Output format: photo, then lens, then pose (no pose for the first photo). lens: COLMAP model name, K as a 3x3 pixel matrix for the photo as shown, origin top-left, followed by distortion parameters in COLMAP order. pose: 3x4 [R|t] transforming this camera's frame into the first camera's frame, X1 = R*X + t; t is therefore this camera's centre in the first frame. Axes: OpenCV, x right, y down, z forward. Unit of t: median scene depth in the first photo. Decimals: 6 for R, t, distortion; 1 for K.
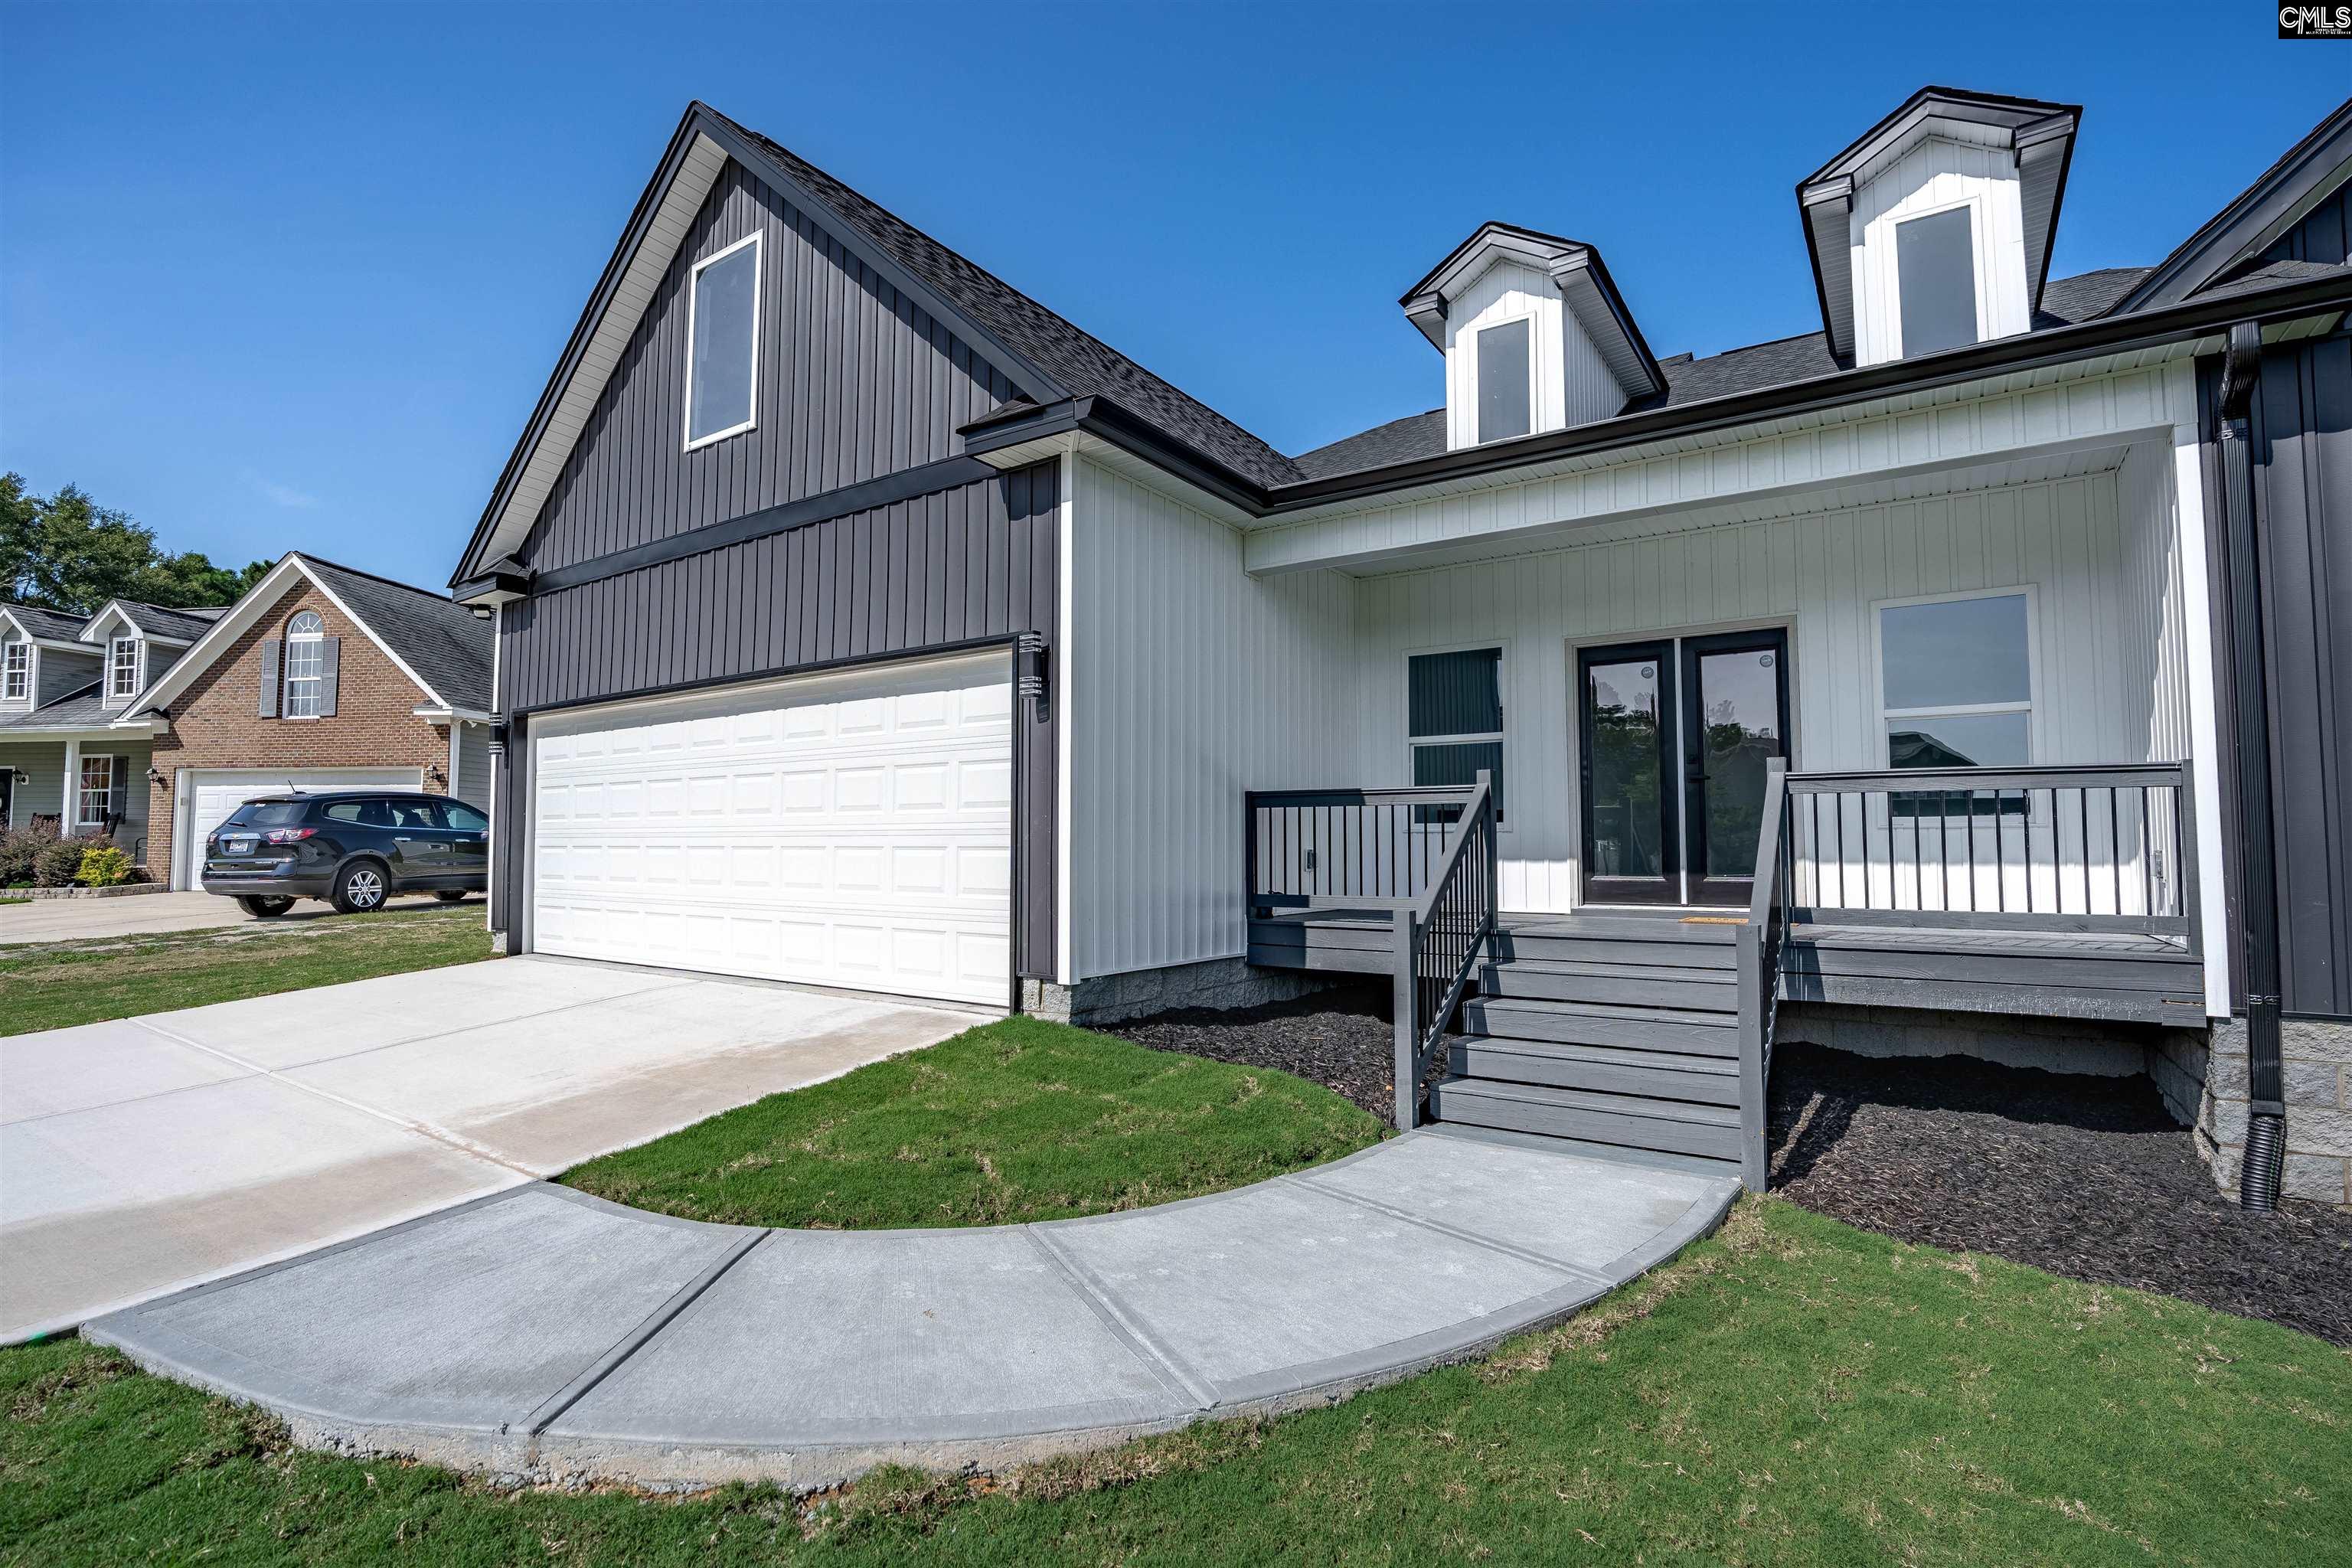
lens RADIAL K [[1098.9, 0, 1189.0], [0, 1098.9, 787.4], [0, 0, 1]] dist [-0.019680, 0.000312]
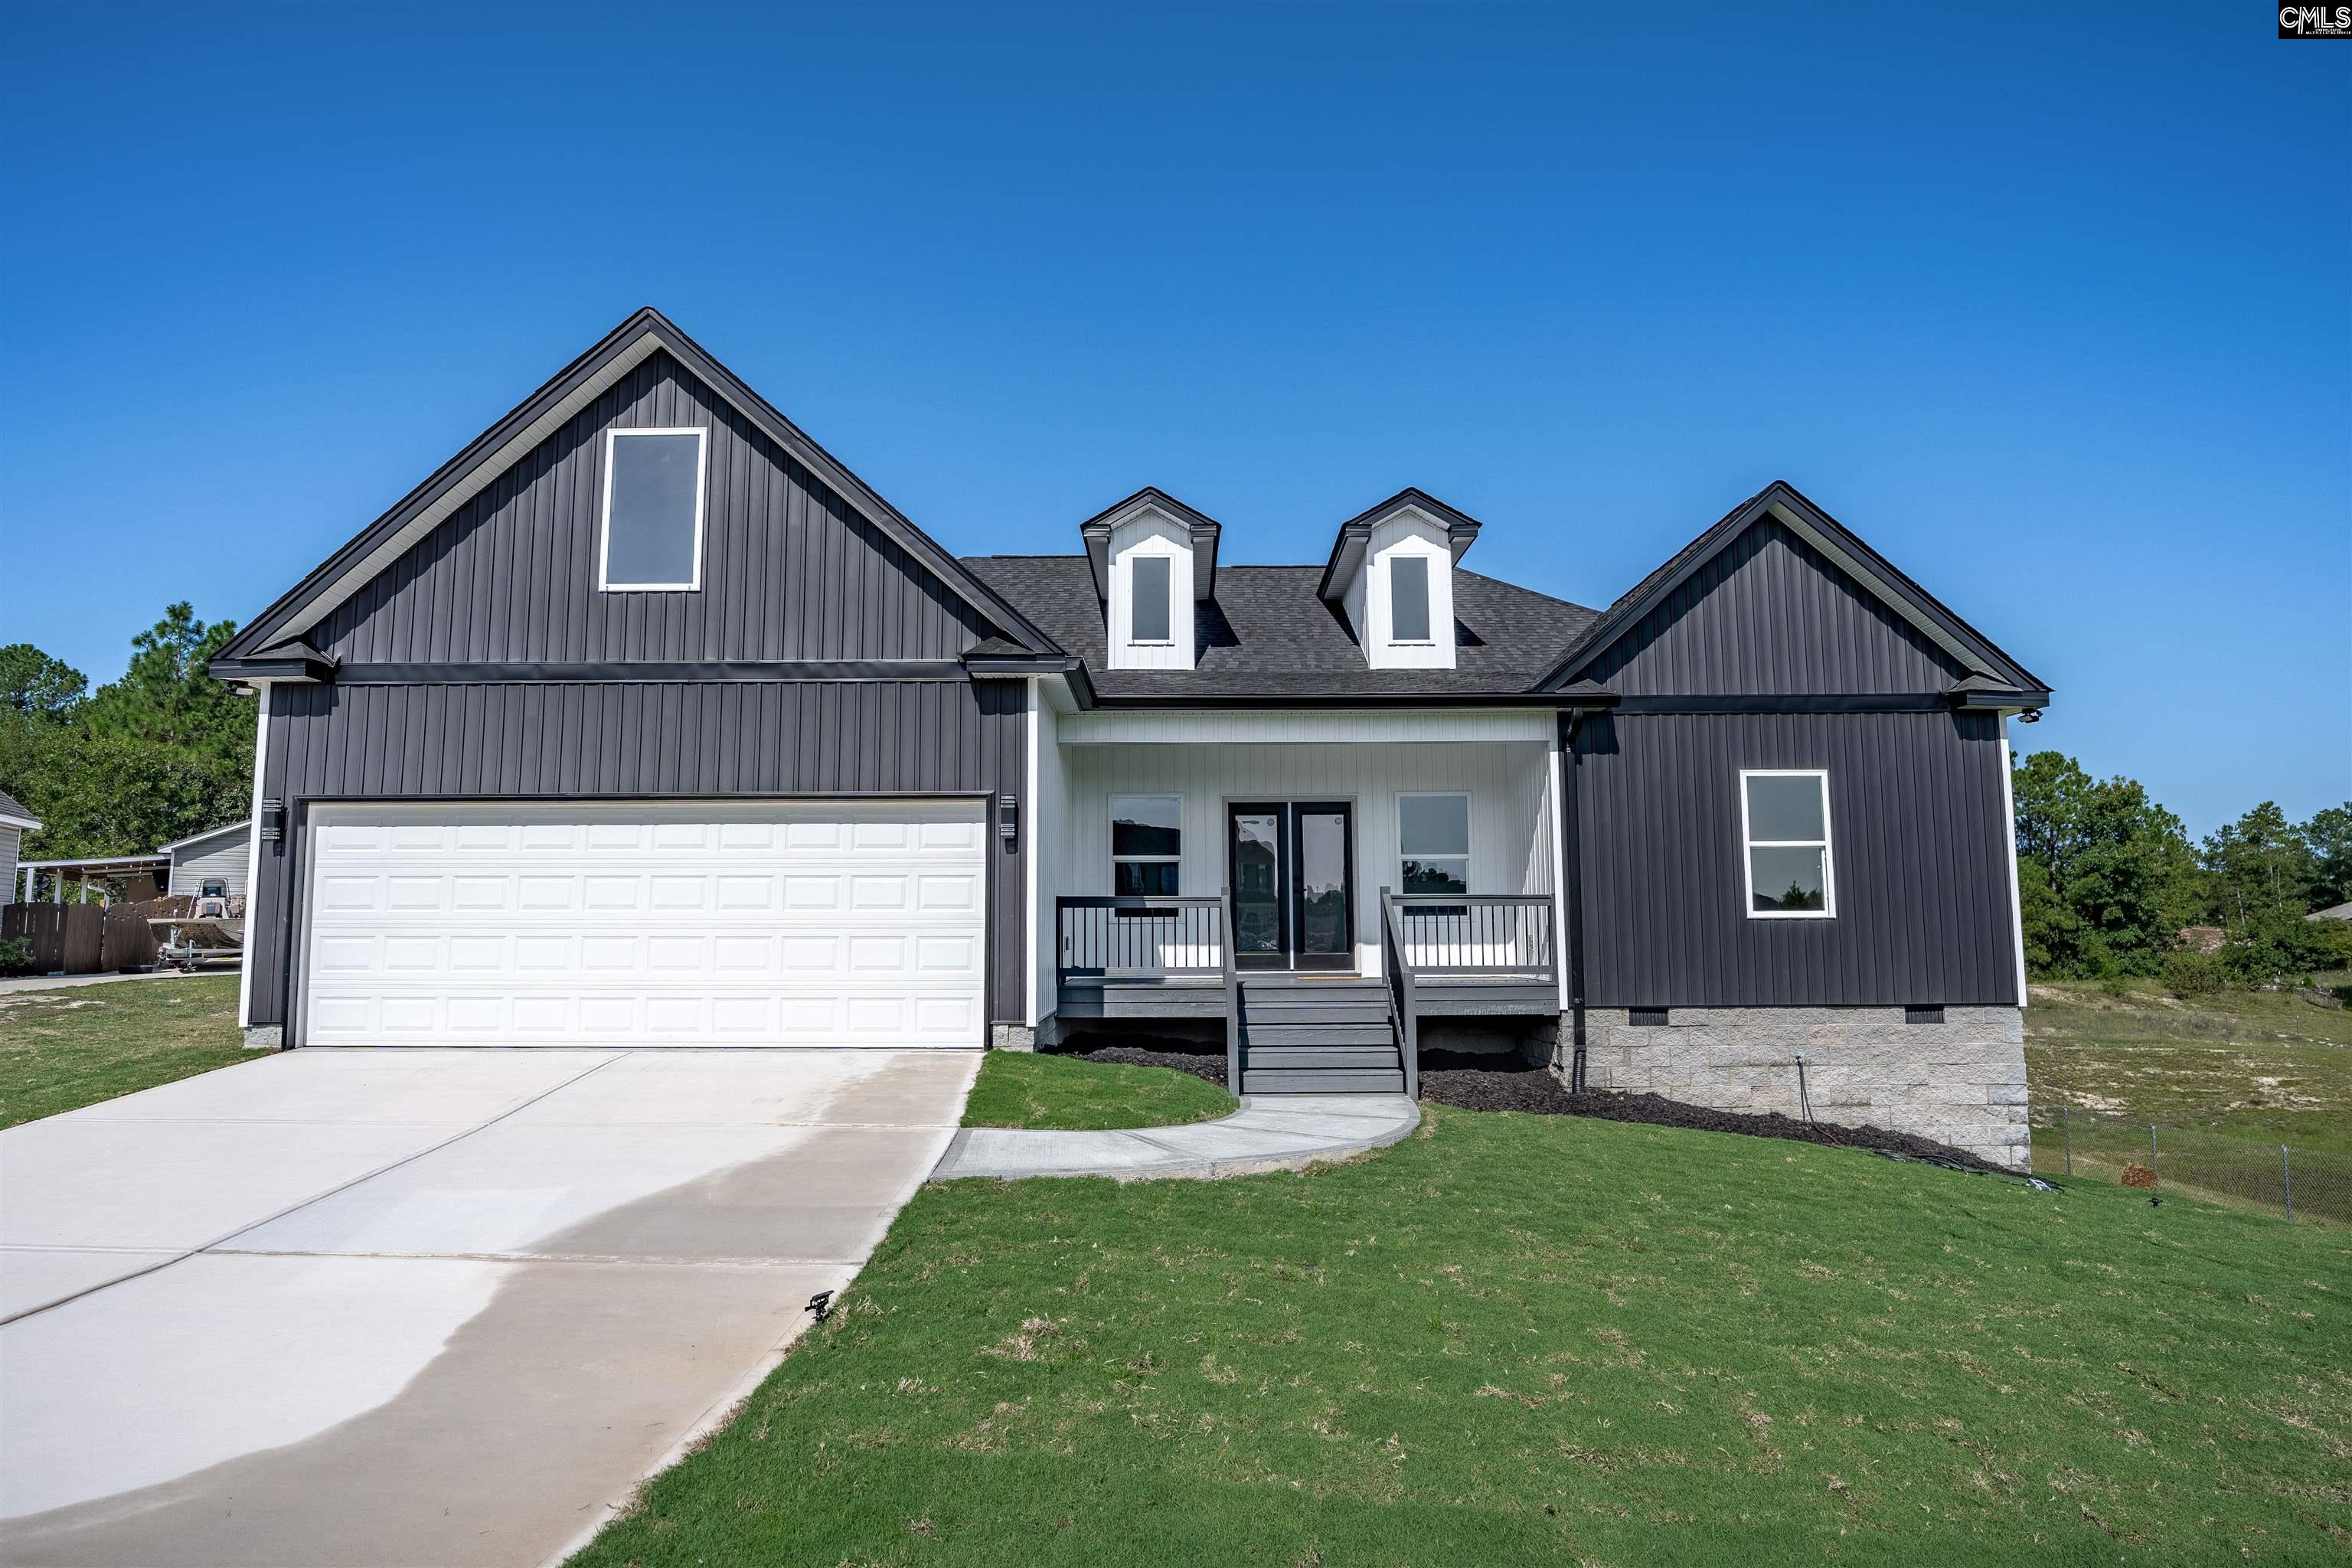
lens RADIAL K [[1305.6, 0, 1178.7], [0, 1305.6, 776.3], [0, 0, 1]] dist [-0.027048, 0.000658]
pose [[0.829341, 0.061386, 0.555361, -0.852689], [-0.026786, 0.997172, -0.070220, -0.040884], [-0.558101, 0.043361, 0.828639, -0.559783]]
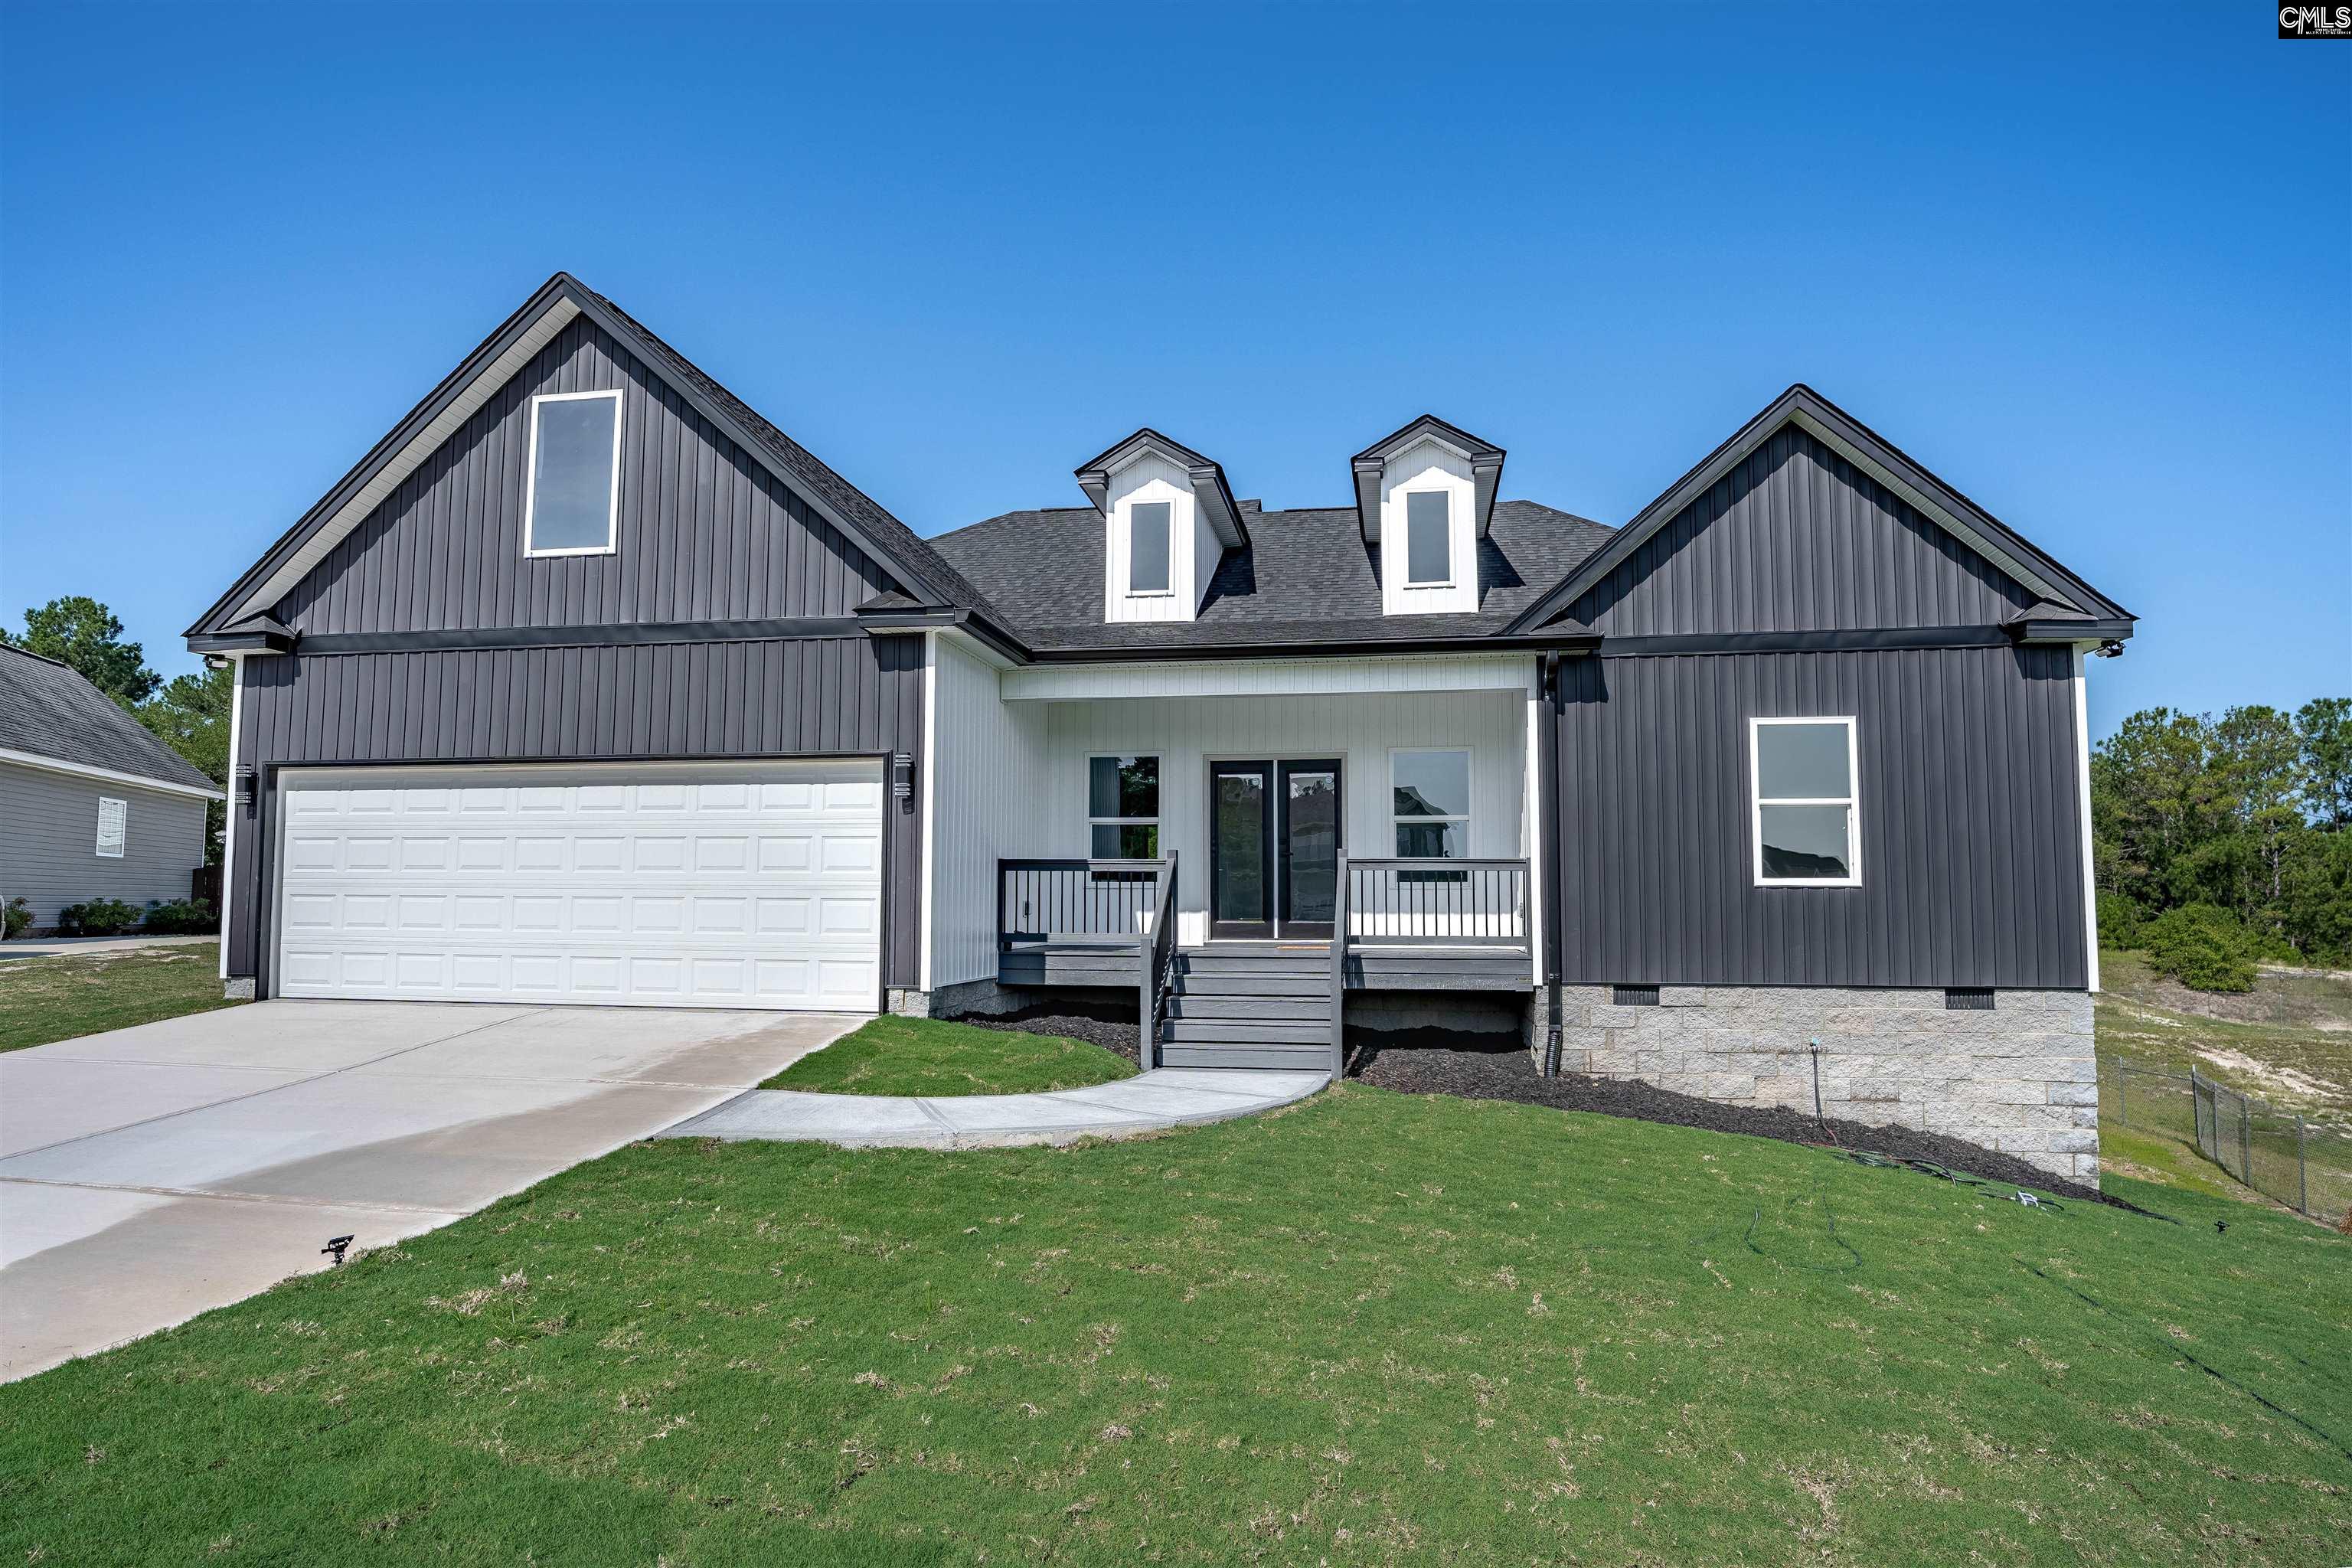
lens RADIAL K [[1363.2, 0, 1176.0], [0, 1363.2, 784.0], [0, 0, 1]] dist [-0.029826, -0.000178]
pose [[0.910526, 0.037925, 0.411709, -0.502636], [-0.026178, 0.999074, -0.034135, -0.041818], [-0.412622, 0.020303, 0.910676, -0.724618]]
